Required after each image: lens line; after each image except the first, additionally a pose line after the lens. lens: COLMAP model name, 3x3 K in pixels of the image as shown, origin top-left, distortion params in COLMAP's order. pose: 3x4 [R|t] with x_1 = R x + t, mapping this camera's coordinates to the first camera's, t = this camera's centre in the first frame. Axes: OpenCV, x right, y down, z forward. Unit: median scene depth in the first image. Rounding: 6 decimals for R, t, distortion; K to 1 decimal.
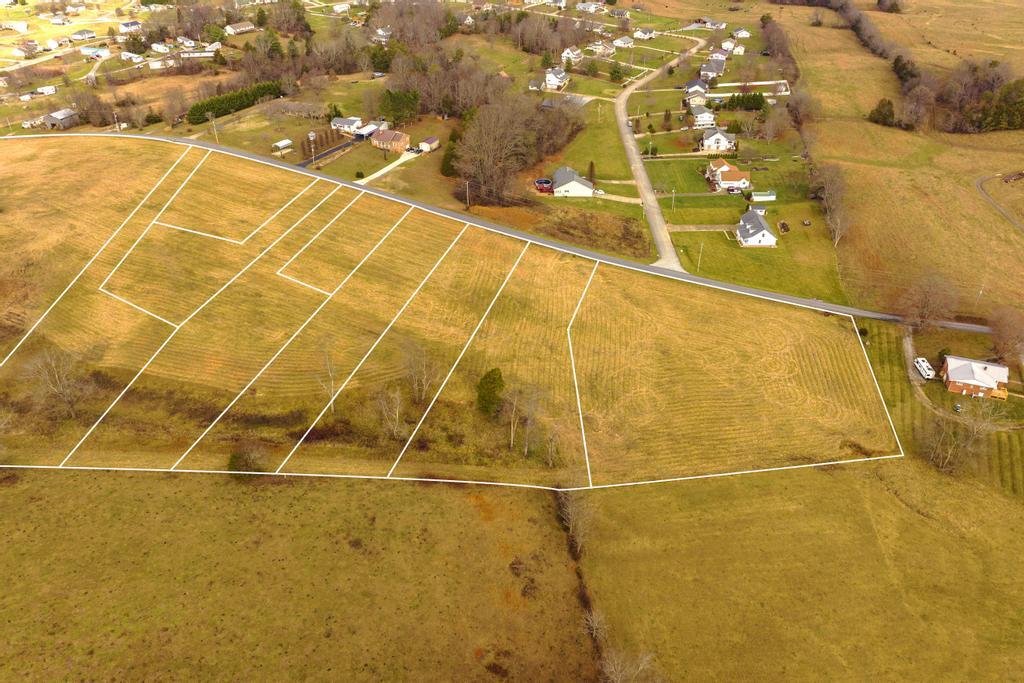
lens RADIAL K [[715.7, 0, 511.2], [0, 715.7, 337.1], [0, 0, 1]] dist [-0.037369, 0.009014]
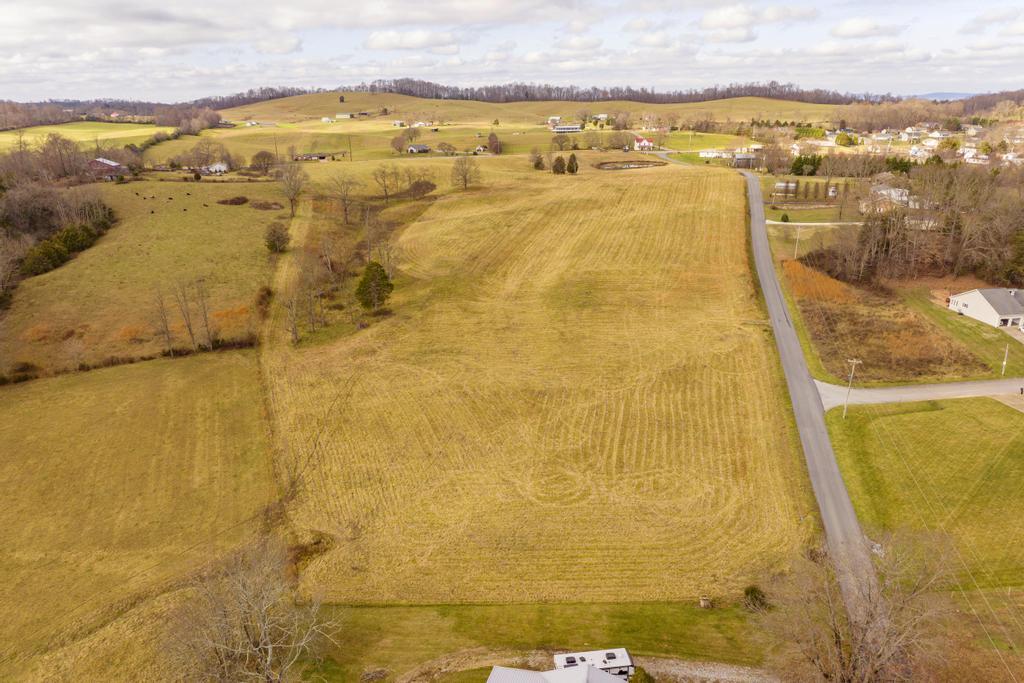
lens RADIAL K [[722.6, 0, 514.2], [0, 722.6, 351.9], [0, 0, 1]] dist [-0.037844, -0.000874]
pose [[0.181924, 0.333942, -0.924871, 0.499984], [-0.540409, 0.819742, 0.189684, -0.074406], [0.821499, 0.465301, 0.329596, 0.461532]]
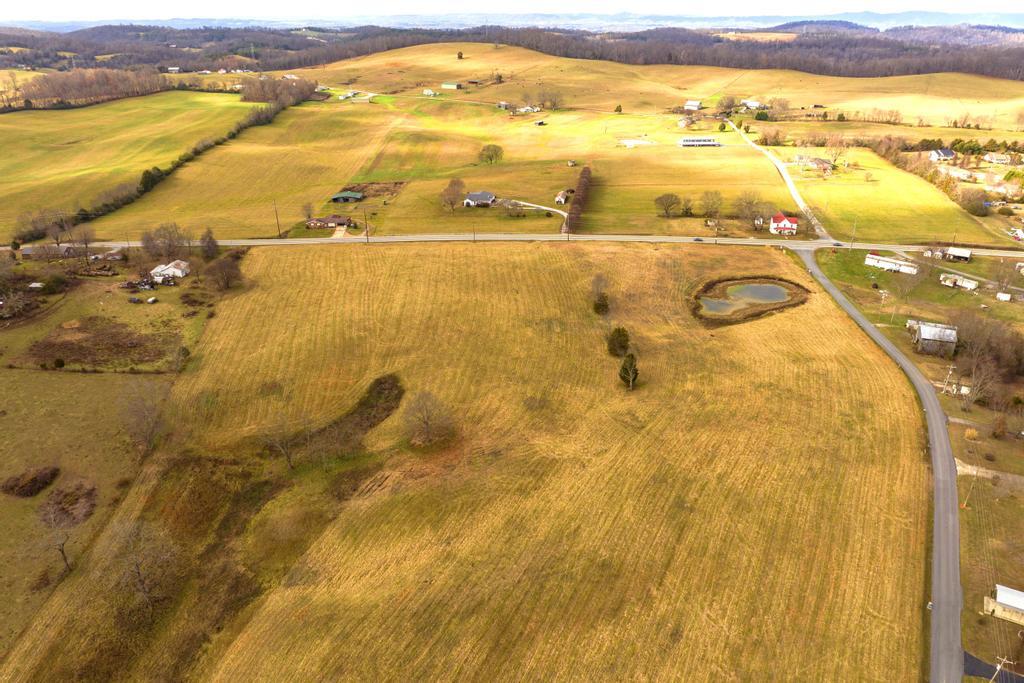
lens RADIAL K [[722.6, 0, 514.2], [0, 722.6, 351.9], [0, 0, 1]] dist [-0.037844, -0.000874]
pose [[-0.026091, 0.435417, -0.899851, 0.008977], [-0.551865, 0.744286, 0.376144, -0.346451], [0.833525, 0.506410, 0.220872, 0.519402]]
